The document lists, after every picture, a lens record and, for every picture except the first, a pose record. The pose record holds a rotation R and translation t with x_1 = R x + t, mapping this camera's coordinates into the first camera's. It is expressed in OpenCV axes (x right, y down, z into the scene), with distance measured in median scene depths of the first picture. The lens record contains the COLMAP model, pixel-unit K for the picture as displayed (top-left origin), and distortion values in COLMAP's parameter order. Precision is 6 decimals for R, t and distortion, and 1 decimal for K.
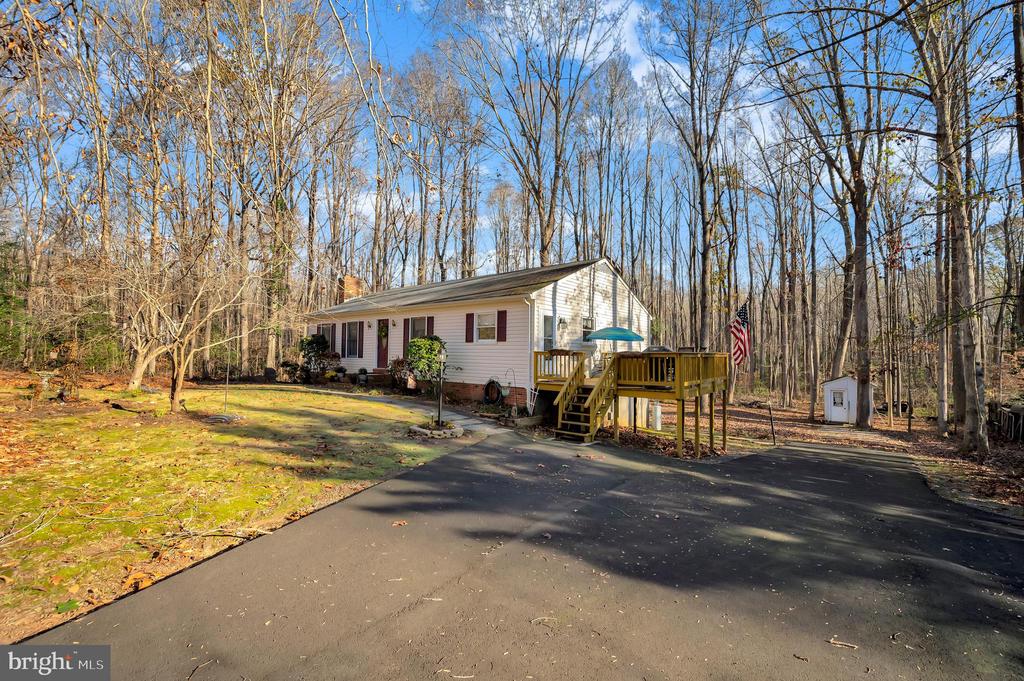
lens RADIAL K [[459.8, 0, 513.5], [0, 459.8, 328.5], [0, 0, 1]] dist [-0.001413, -0.000091]
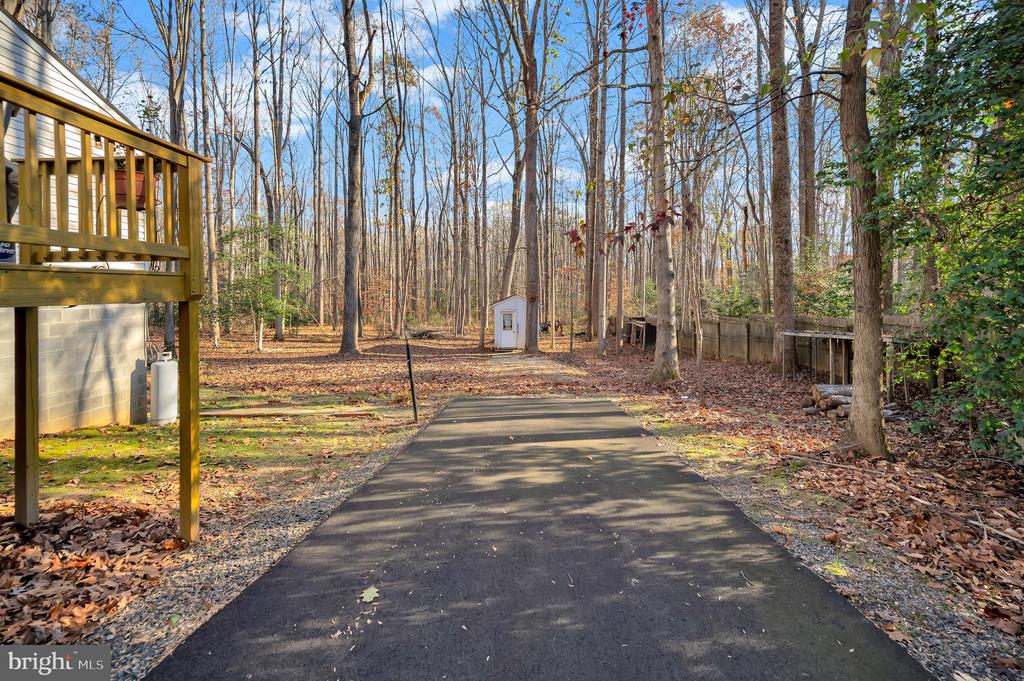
lens RADIAL K [[411.3, 0, 517.9], [0, 411.3, 339.3], [0, 0, 1]] dist [-0.000744, -0.000128]
pose [[0.790183, -0.082700, 0.607266, 0.213619], [-0.019689, 0.986917, 0.160021, 0.053023], [-0.612555, -0.138402, 0.778217, 0.326058]]
